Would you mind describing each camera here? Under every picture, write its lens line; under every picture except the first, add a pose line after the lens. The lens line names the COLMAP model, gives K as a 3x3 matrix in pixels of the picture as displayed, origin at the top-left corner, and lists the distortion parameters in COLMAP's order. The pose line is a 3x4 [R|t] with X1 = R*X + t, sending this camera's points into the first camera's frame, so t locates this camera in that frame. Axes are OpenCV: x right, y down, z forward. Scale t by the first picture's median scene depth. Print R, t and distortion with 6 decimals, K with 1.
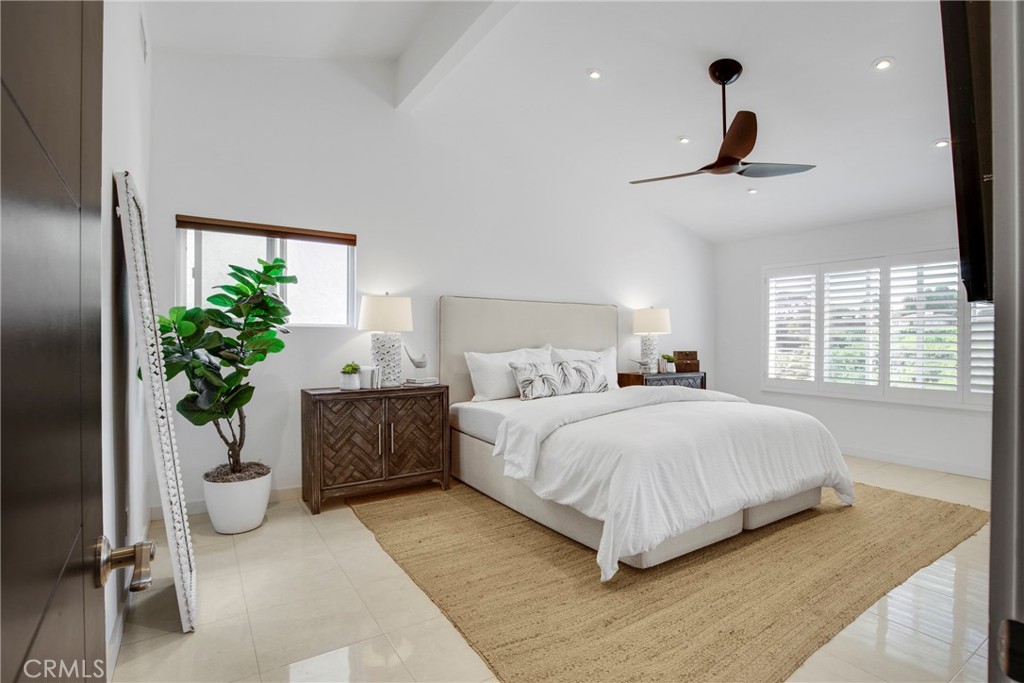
lens RADIAL K [[479.8, 0, 512.0], [0, 479.8, 341.5], [0, 0, 1]] dist [-0.021757, 0.000098]
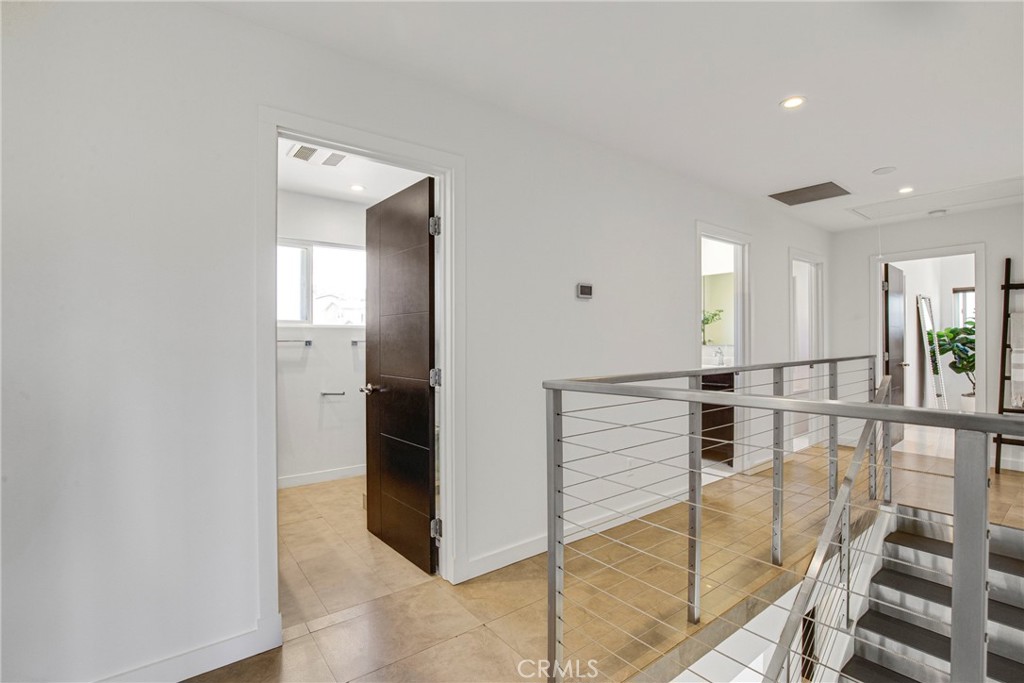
lens RADIAL K [[479.8, 0, 512.0], [0, 479.8, 341.5], [0, 0, 1]] dist [-0.021757, 0.000098]
pose [[0.081010, -0.000496, -0.996713, 1.702700], [-0.000991, 0.999999, -0.000578, 0.008489], [0.996713, 0.001035, 0.081010, -1.631239]]
